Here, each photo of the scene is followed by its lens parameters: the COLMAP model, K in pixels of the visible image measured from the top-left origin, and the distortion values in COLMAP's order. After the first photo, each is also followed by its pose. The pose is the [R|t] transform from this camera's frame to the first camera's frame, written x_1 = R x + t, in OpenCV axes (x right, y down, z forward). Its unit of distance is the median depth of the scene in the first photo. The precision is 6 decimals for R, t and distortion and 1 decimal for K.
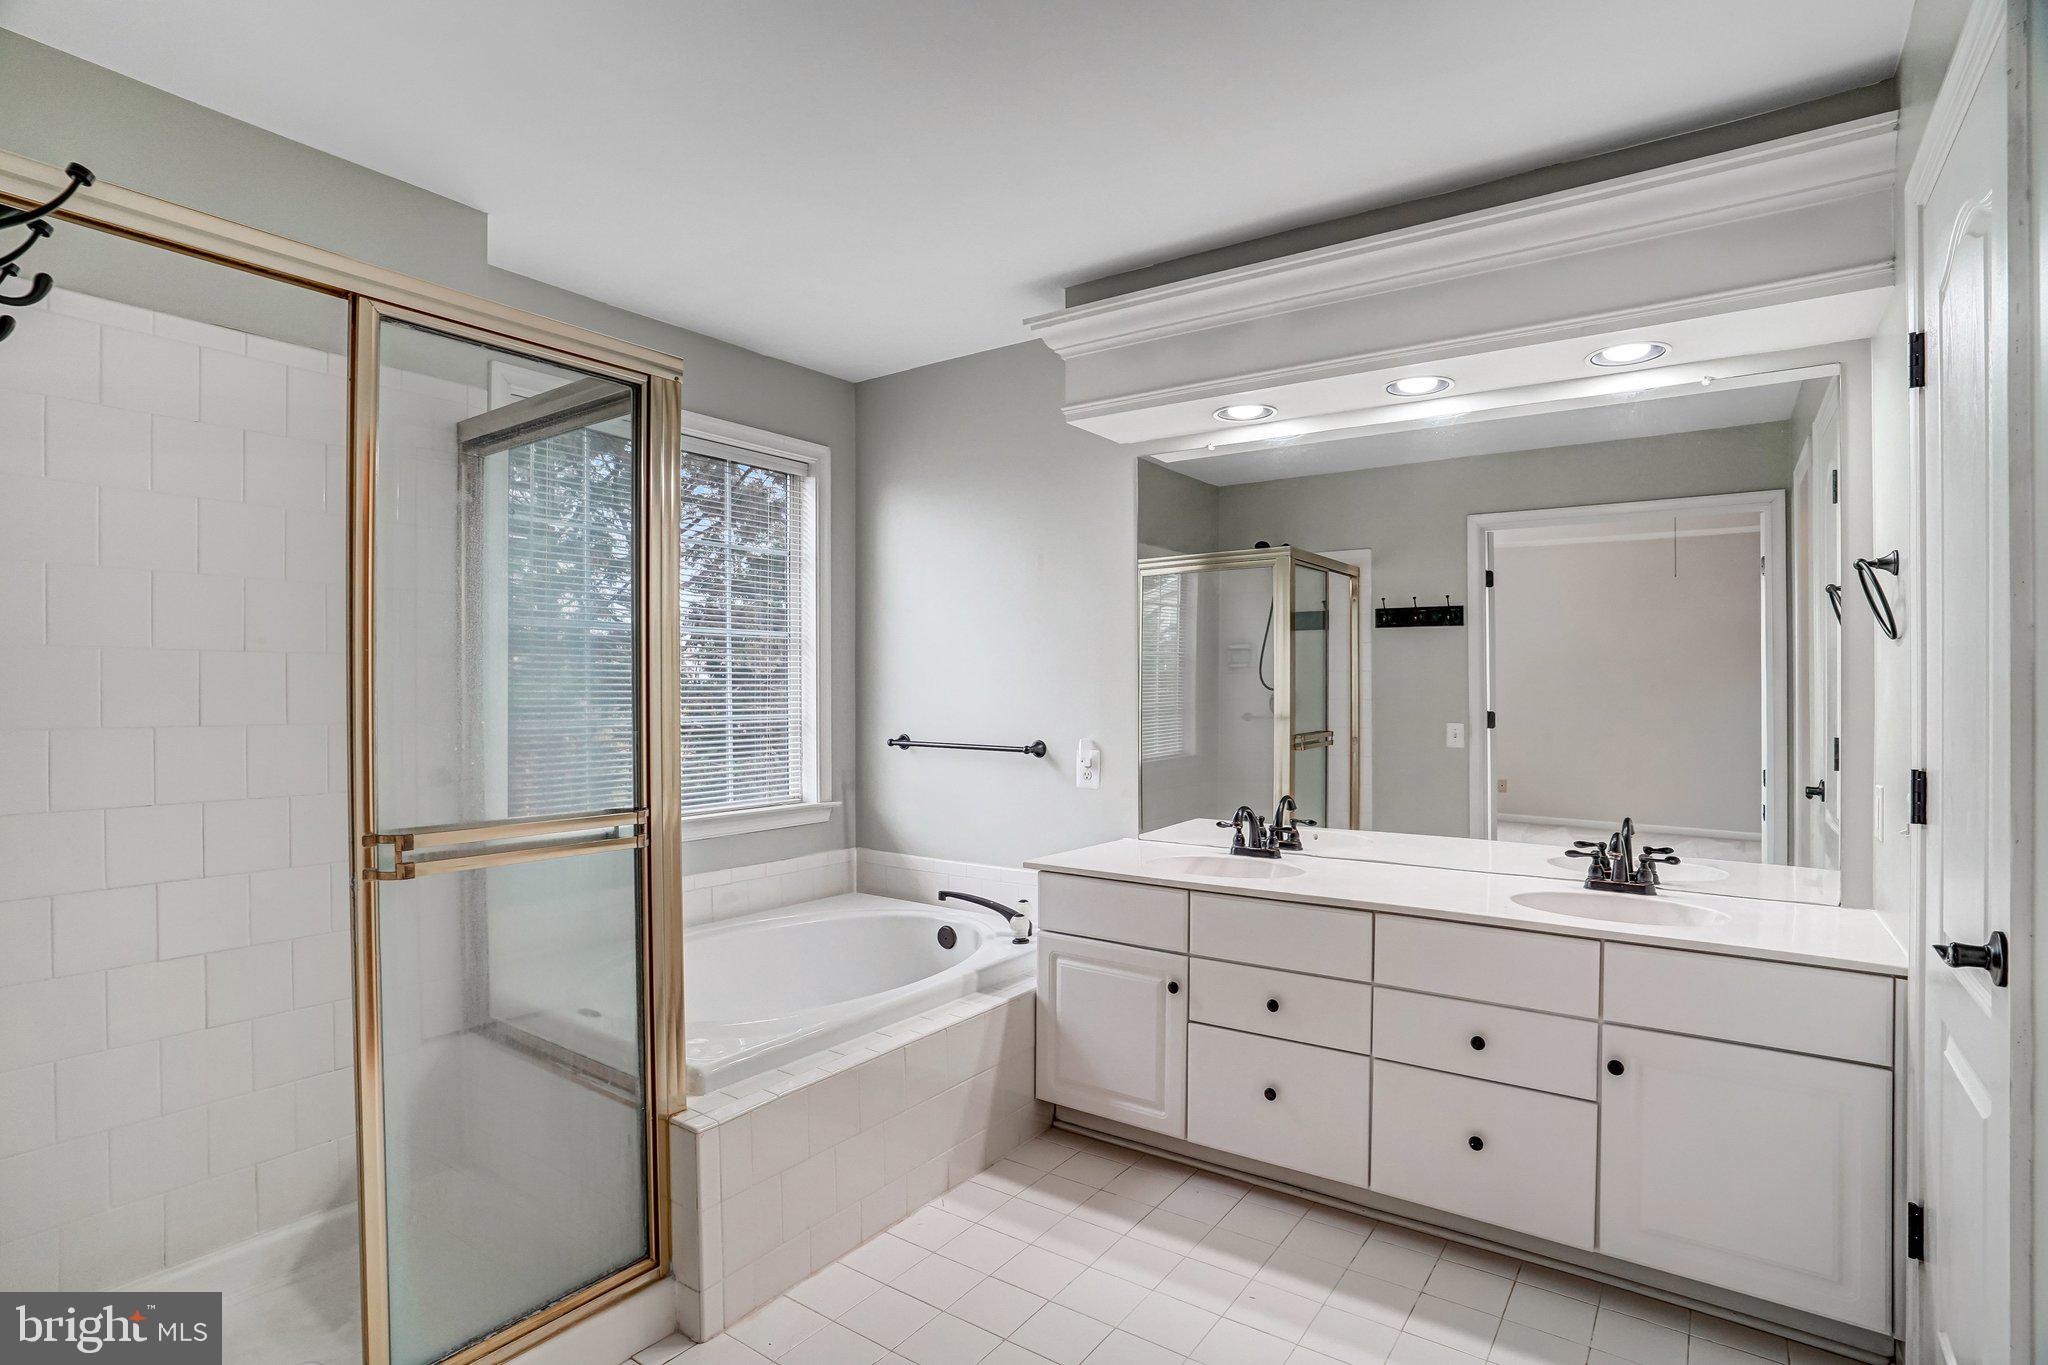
lens RADIAL K [[1069.8, 0, 1024.0], [0, 1069.8, 682.5], [0, 0, 1]] dist [-0.081442, 0.040595]
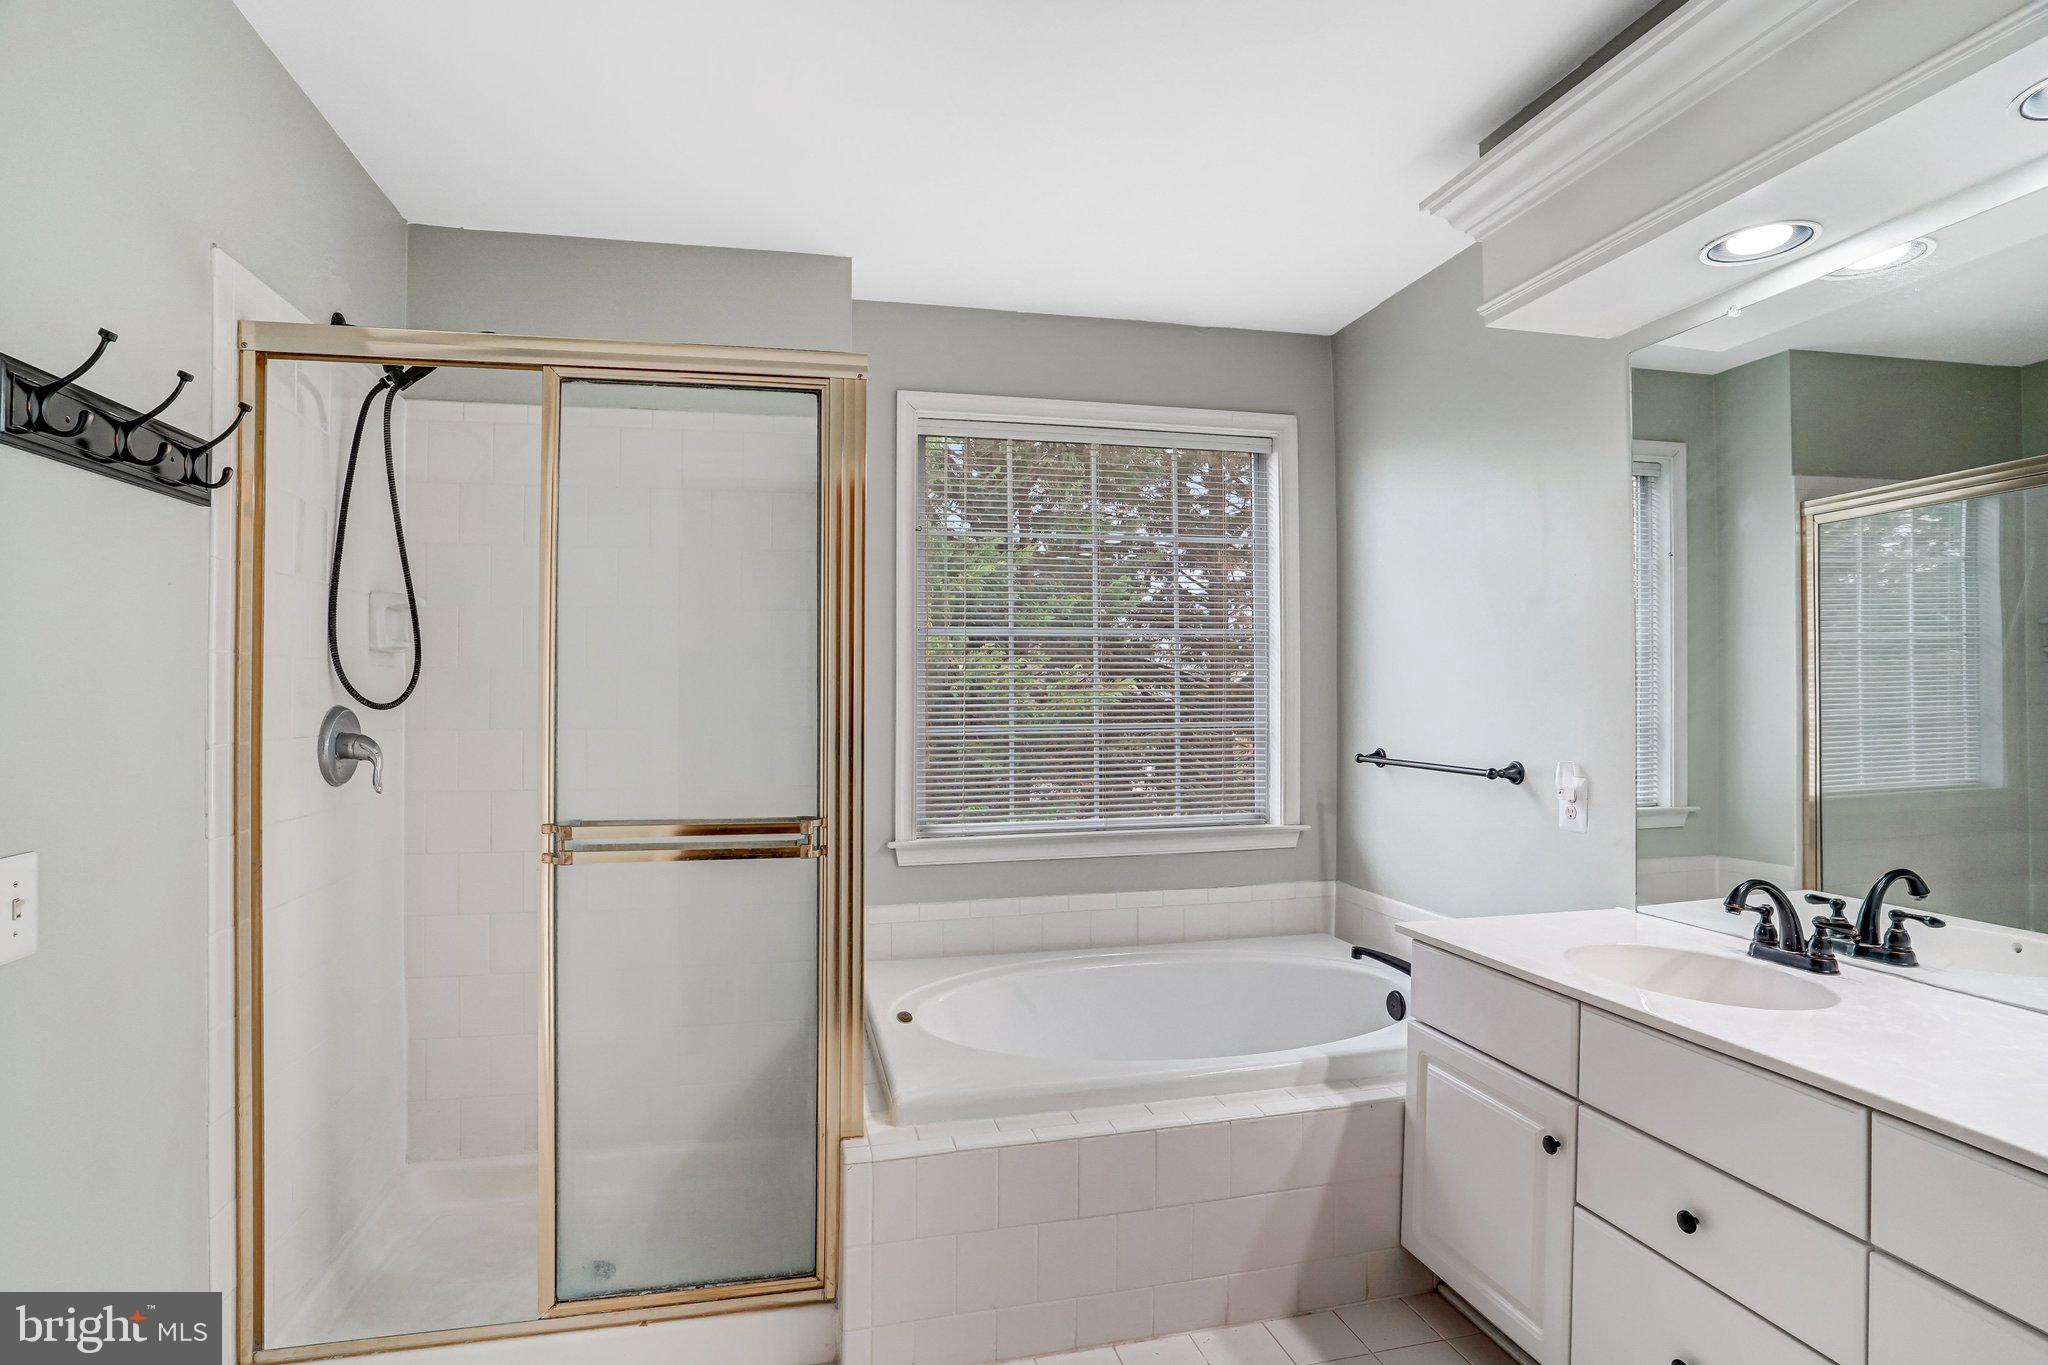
lens RADIAL K [[1069.8, 0, 1024.0], [0, 1069.8, 682.5], [0, 0, 1]] dist [-0.081442, 0.040595]
pose [[0.730968, -0.015791, -0.682229, 0.316695], [0.011918, 0.999875, -0.010374, 0.003505], [0.682308, -0.000548, 0.731065, 0.282130]]
